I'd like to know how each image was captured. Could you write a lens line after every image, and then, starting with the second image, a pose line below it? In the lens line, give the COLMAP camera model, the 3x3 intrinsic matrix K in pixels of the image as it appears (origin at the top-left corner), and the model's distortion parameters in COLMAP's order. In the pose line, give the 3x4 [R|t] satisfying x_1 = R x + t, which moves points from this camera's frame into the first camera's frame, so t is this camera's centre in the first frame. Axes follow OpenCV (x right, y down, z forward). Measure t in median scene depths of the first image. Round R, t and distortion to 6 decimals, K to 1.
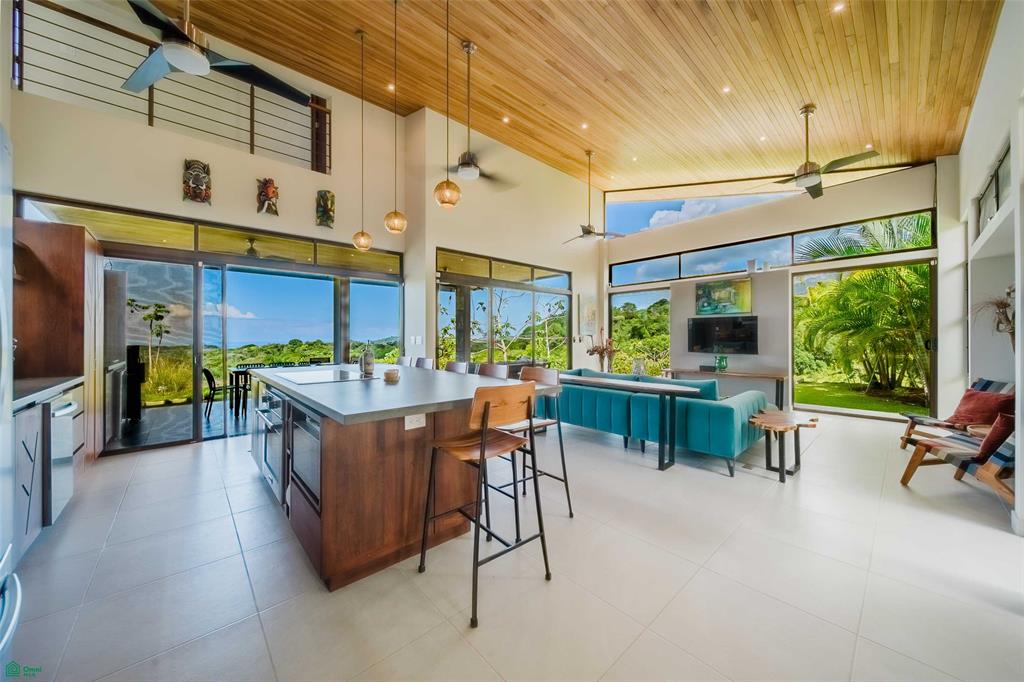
lens RADIAL K [[356.0, 0, 512.0], [0, 356.0, 341.0], [0, 0, 1]] dist [-0.002330, -0.000159]
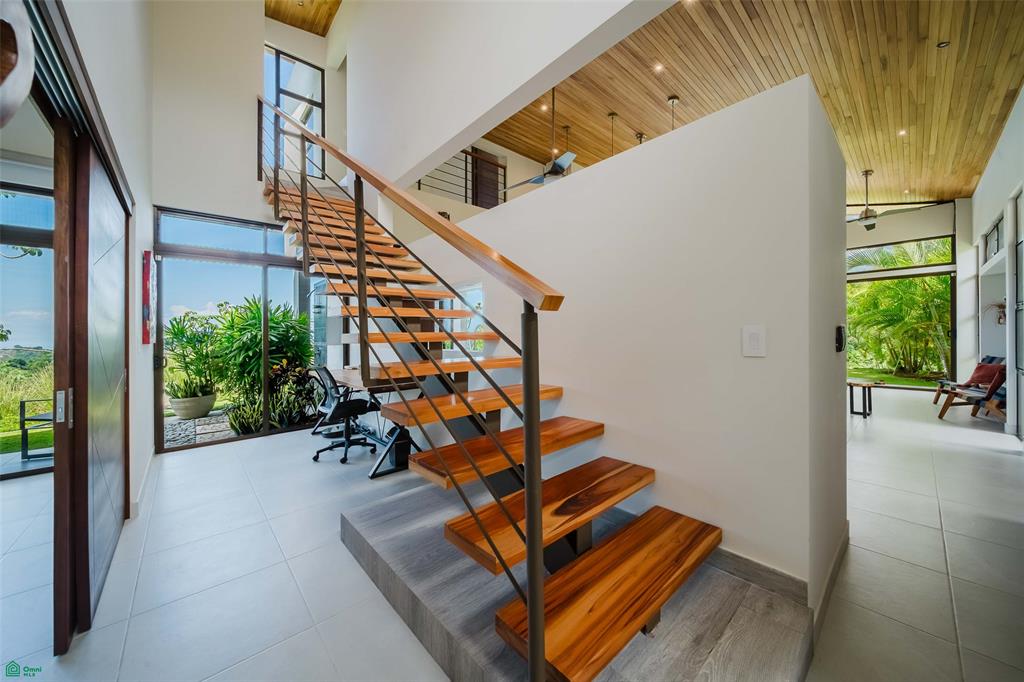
lens RADIAL K [[361.4, 0, 515.5], [0, 361.4, 342.3], [0, 0, 1]] dist [0.001501, 0.000109]
pose [[0.999870, -0.015452, 0.004685, -0.570994], [0.015411, 0.999844, 0.008686, 0.005264], [-0.004819, -0.008613, 0.999951, -0.438866]]
